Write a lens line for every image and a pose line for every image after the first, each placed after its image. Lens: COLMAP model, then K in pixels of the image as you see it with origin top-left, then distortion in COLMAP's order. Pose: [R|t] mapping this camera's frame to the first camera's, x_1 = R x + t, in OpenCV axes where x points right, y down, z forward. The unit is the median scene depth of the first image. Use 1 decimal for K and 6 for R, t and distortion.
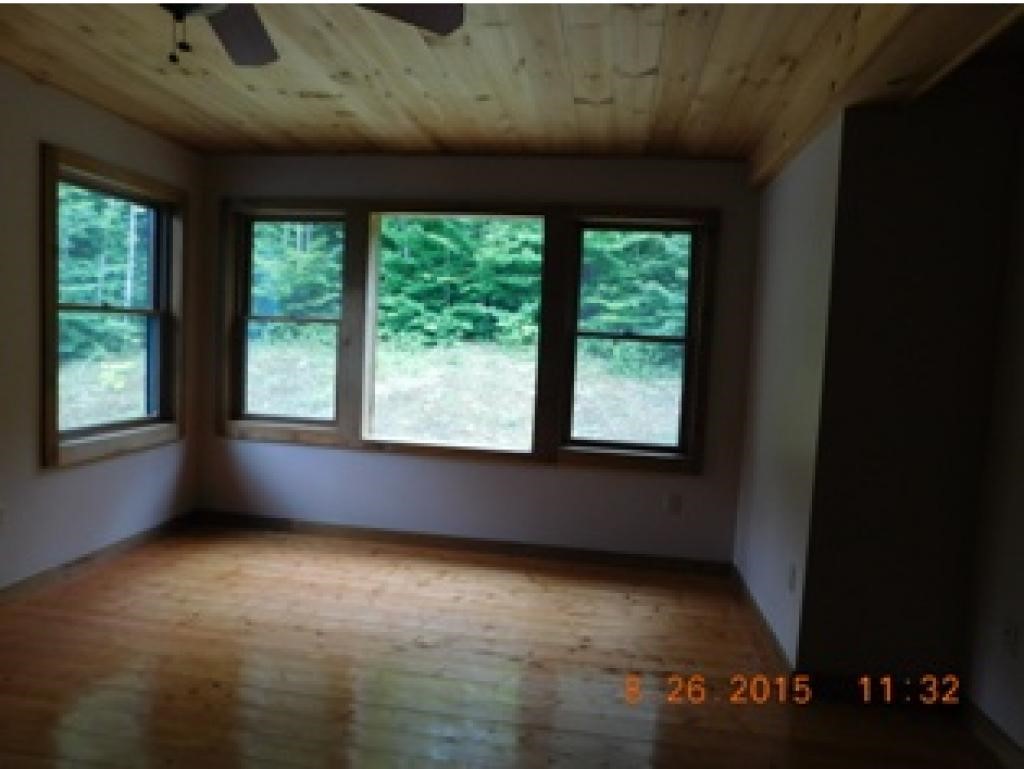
lens RADIAL K [[695.9, 0, 512.0], [0, 695.9, 384.5], [0, 0, 1]] dist [-0.002615, -0.000744]
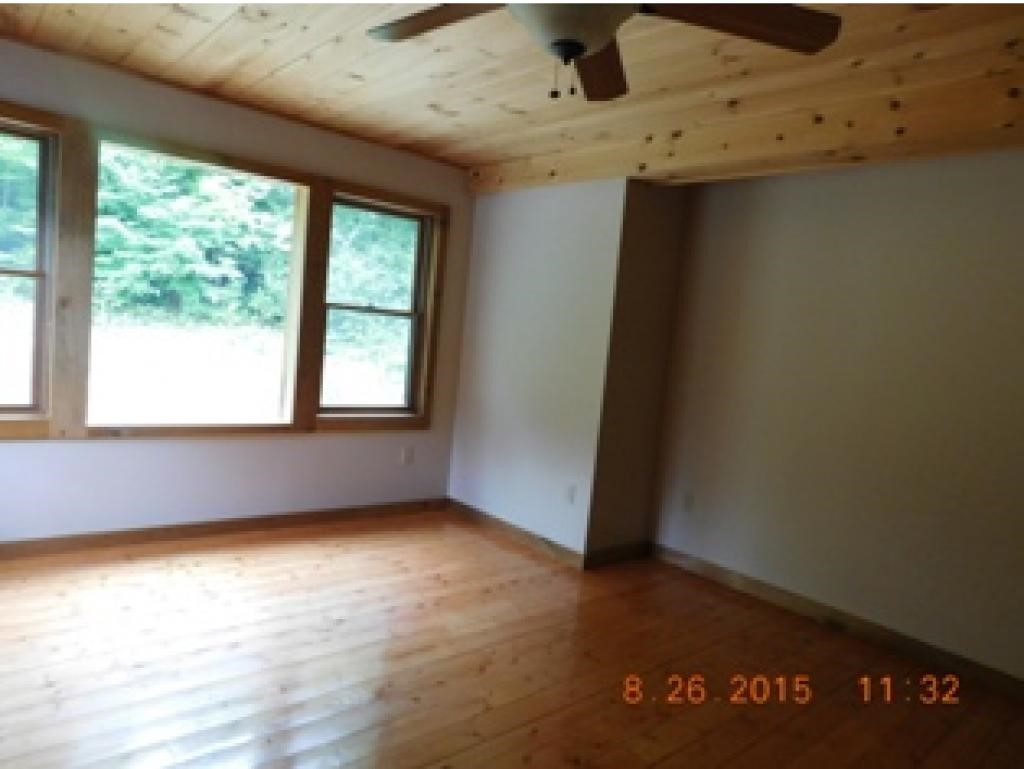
lens RADIAL K [[695.9, 0, 512.0], [0, 695.9, 384.5], [0, 0, 1]] dist [-0.002615, -0.000744]
pose [[0.642947, -0.046377, 0.764505, -0.532184], [-0.017009, 0.997054, 0.074788, -0.037996], [-0.765722, -0.061089, 0.640264, 0.121927]]
